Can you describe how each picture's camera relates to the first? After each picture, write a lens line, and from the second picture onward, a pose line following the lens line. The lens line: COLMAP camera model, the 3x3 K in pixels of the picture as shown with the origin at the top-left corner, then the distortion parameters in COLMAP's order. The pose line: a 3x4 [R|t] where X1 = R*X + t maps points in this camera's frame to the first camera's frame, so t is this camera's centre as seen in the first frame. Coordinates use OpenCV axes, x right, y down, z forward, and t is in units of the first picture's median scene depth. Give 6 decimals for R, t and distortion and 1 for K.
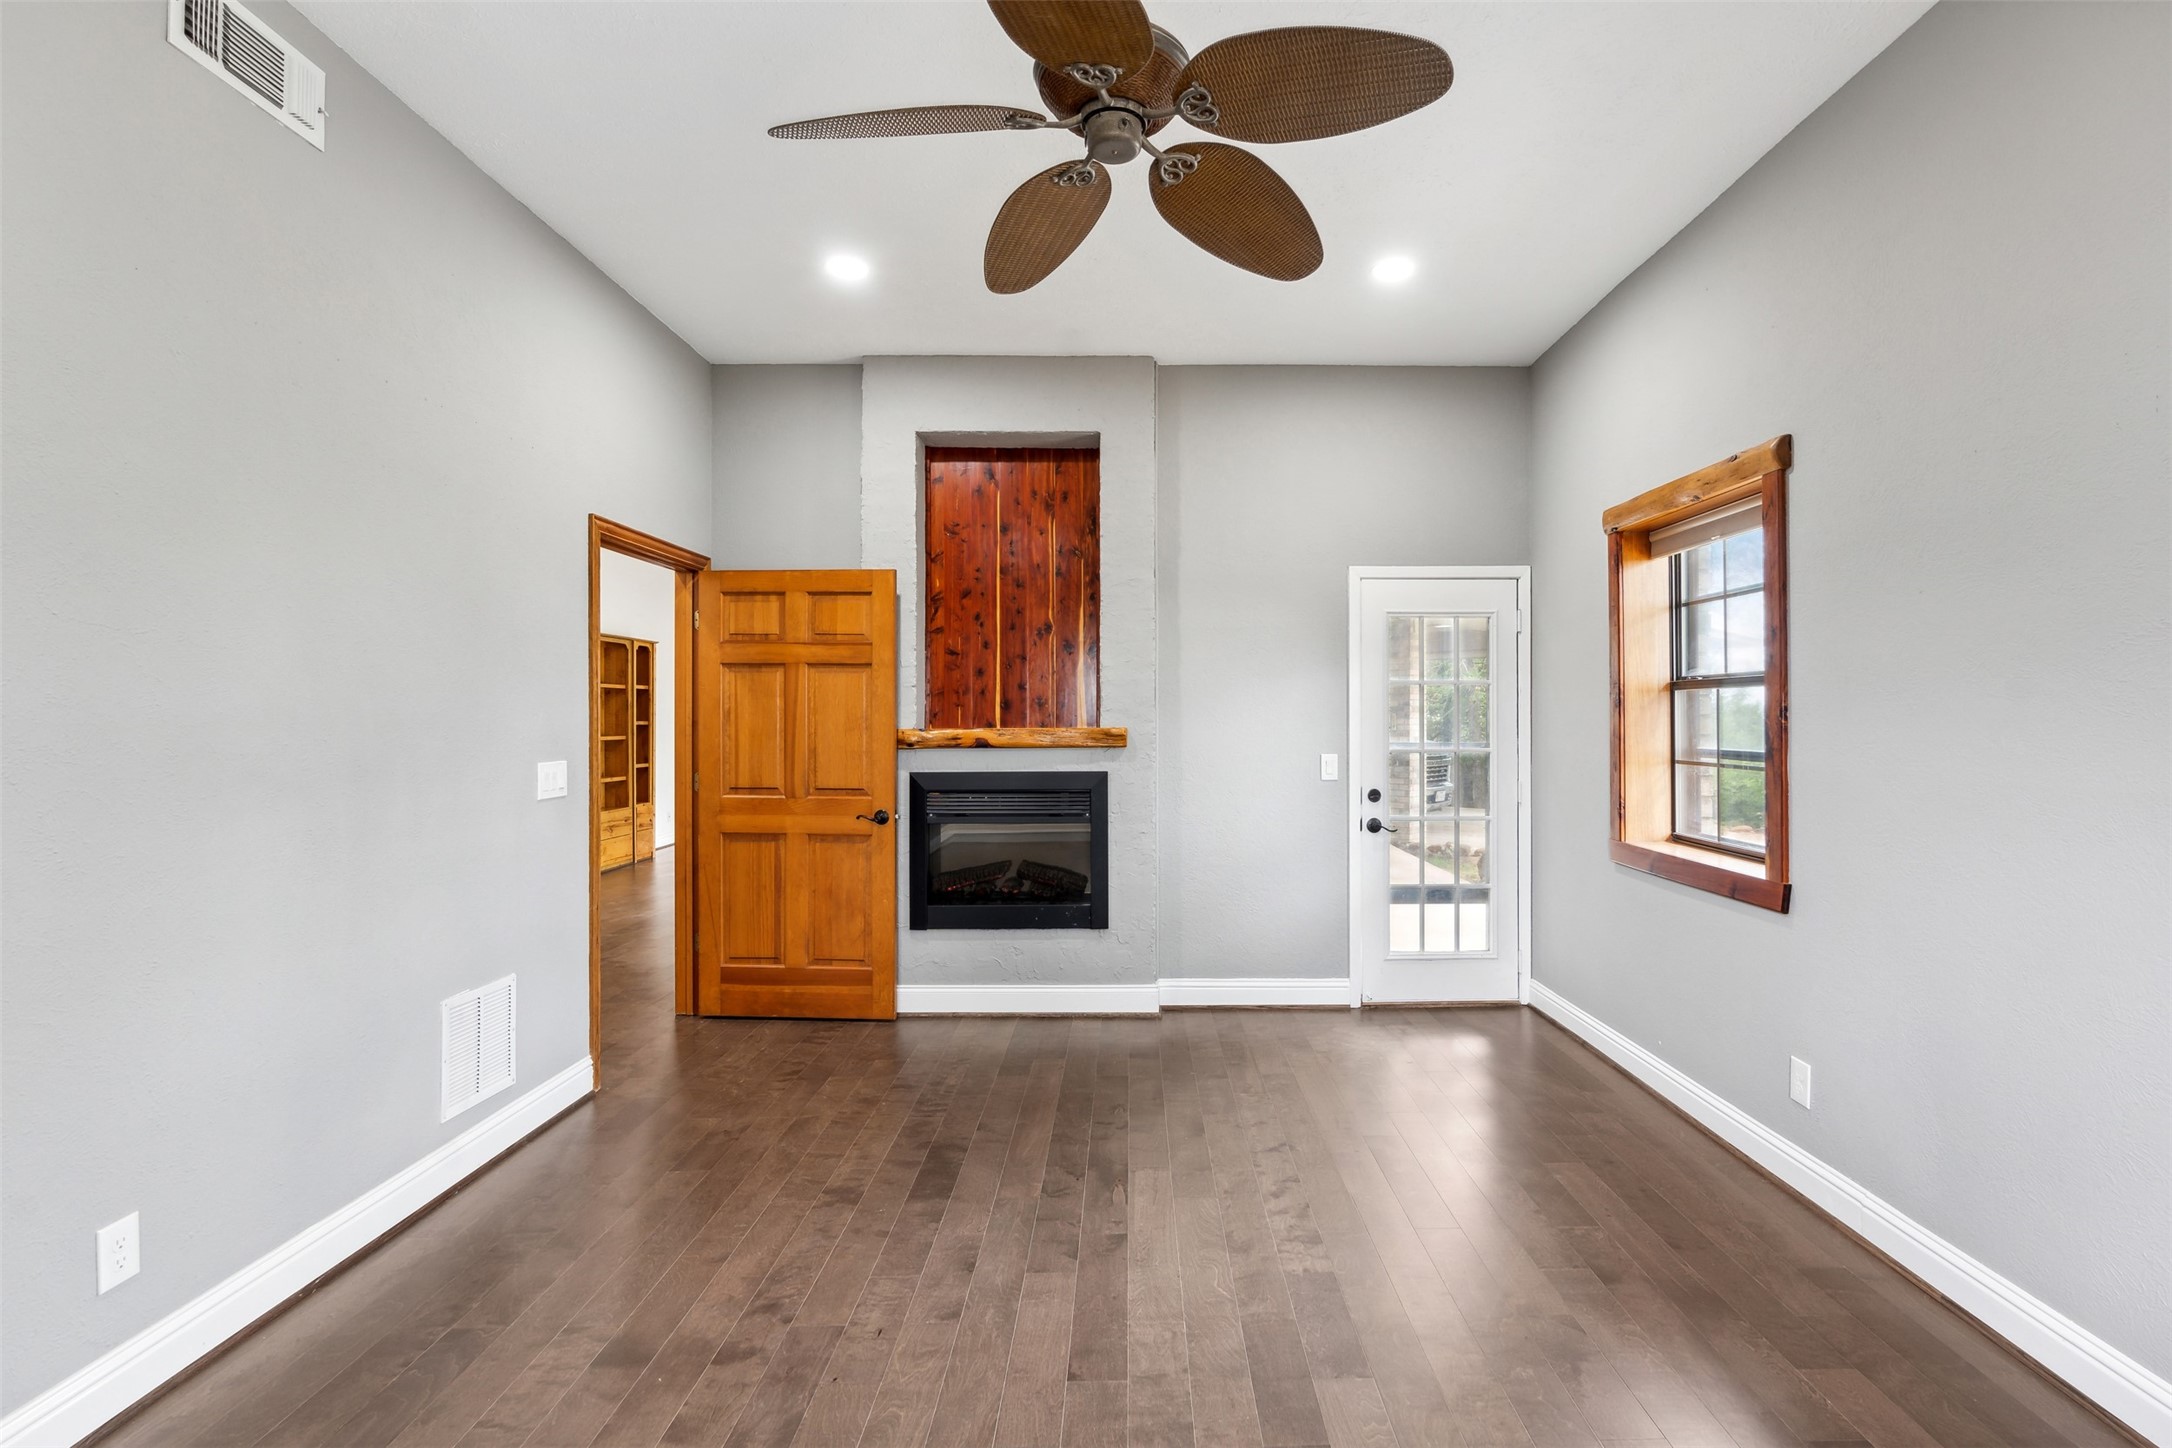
lens RADIAL K [[1008.8, 0, 1094.6], [0, 1008.8, 720.6], [0, 0, 1]] dist [-0.006192, 0.001259]
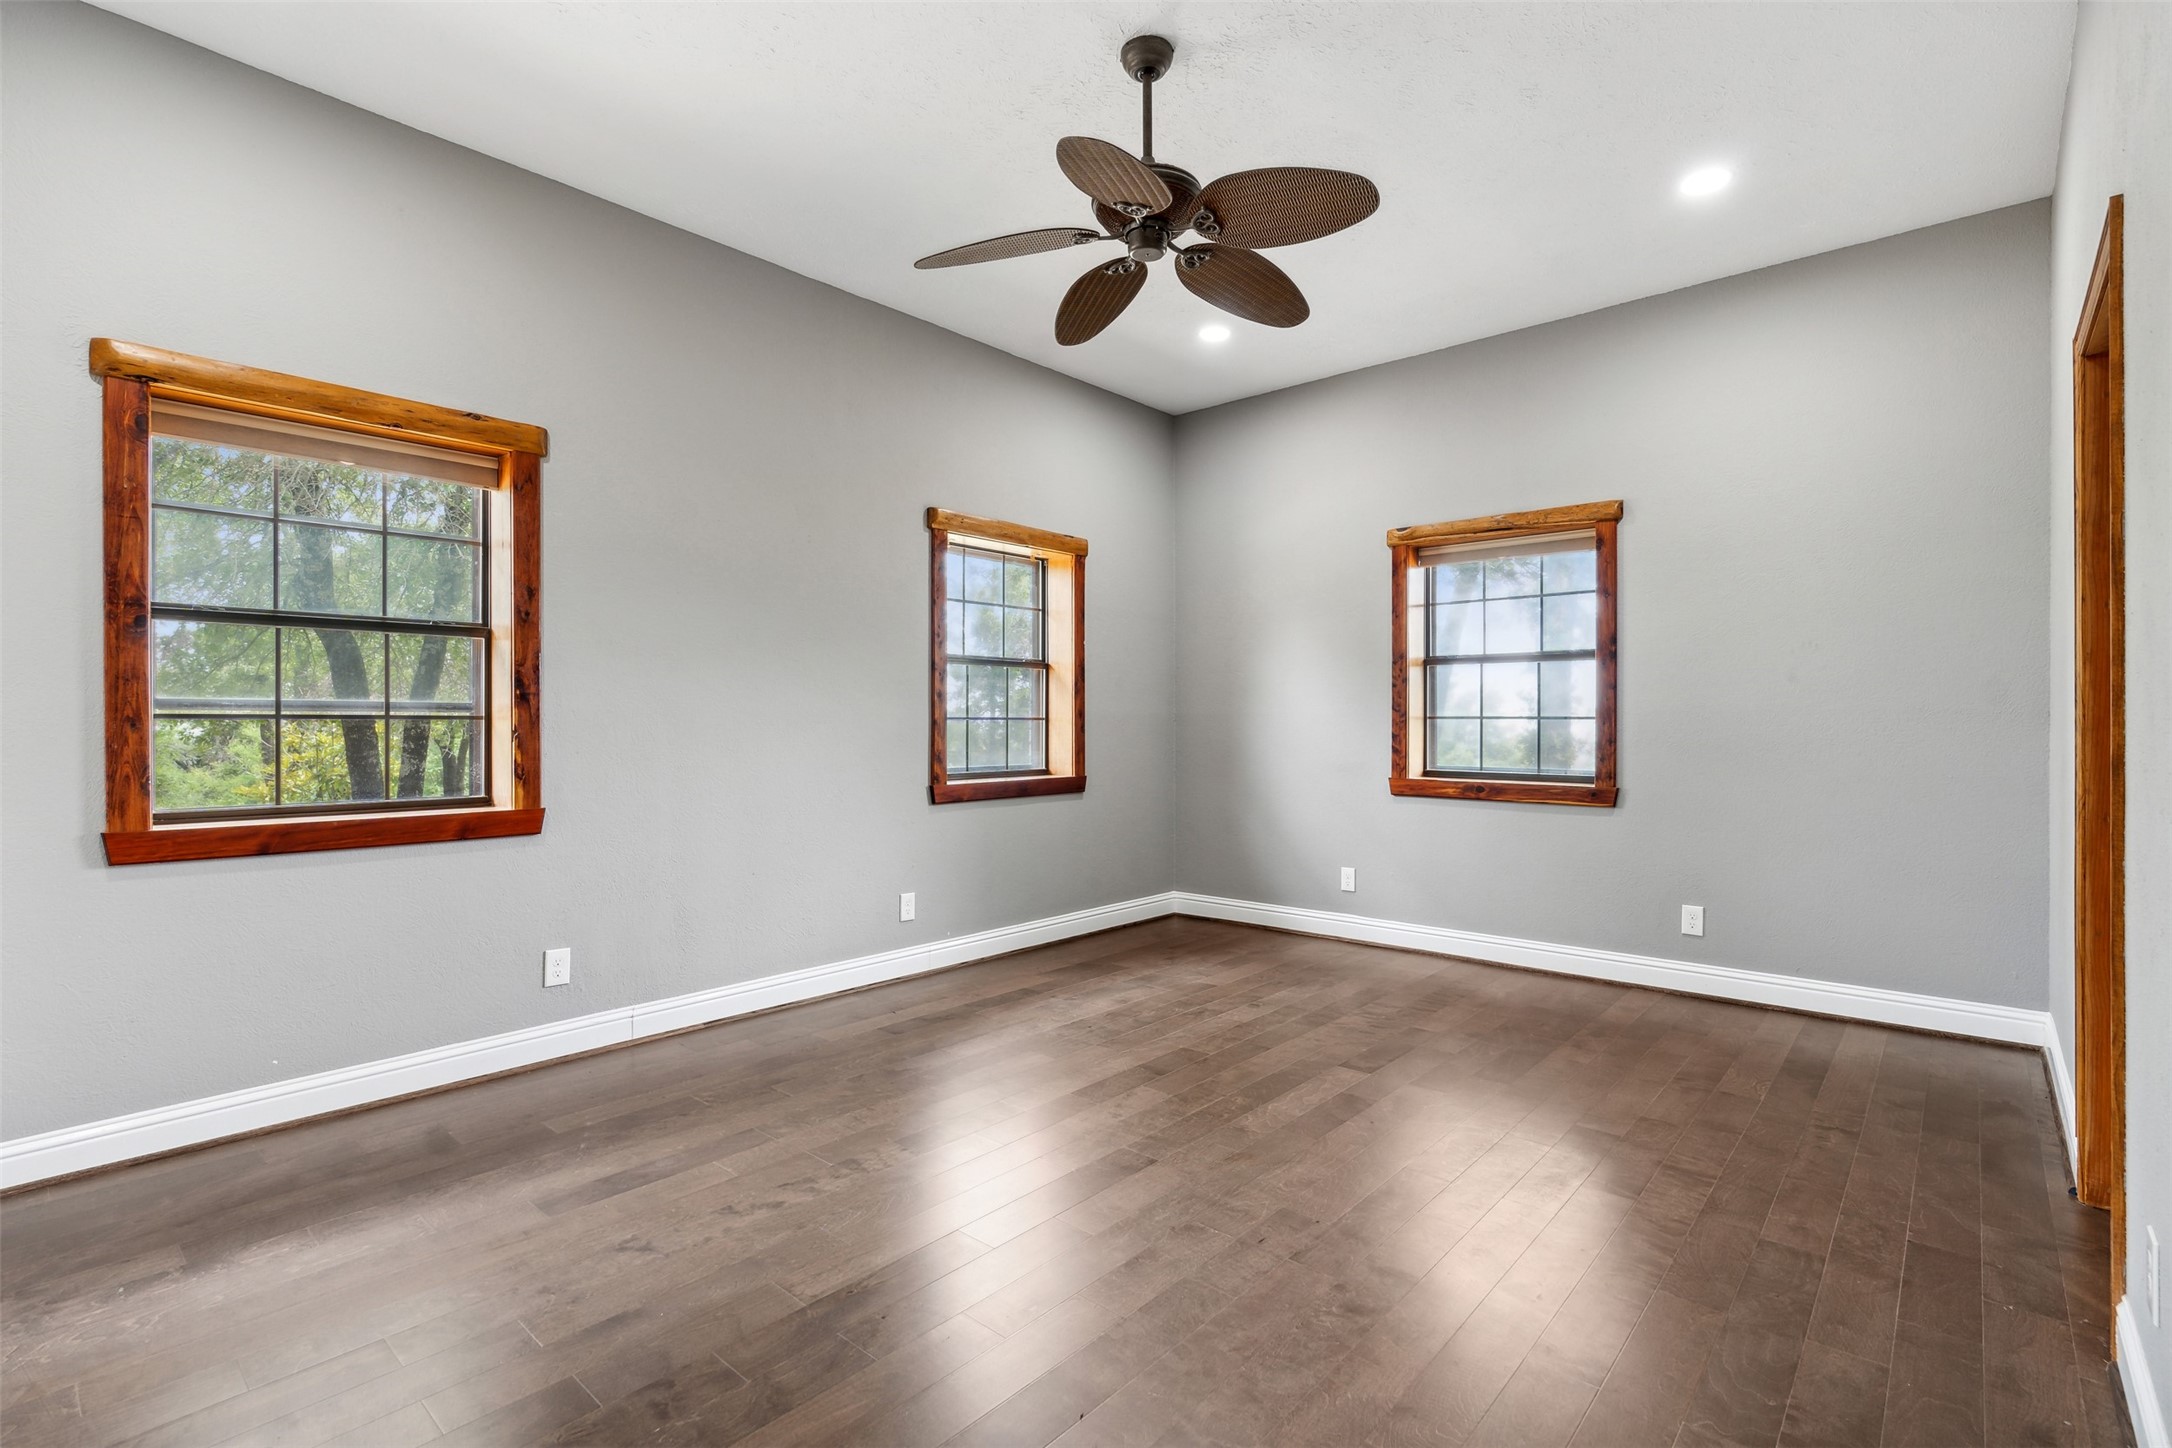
lens RADIAL K [[1008.8, 0, 1085.0], [0, 1008.8, 716.2], [0, 0, 1]] dist [-0.006192, 0.001259]
pose [[-0.764101, 0.005575, 0.645072, -0.587429], [0.004153, 0.999984, -0.003723, 0.056591], [-0.645083, -0.000166, -0.764113, 1.502804]]
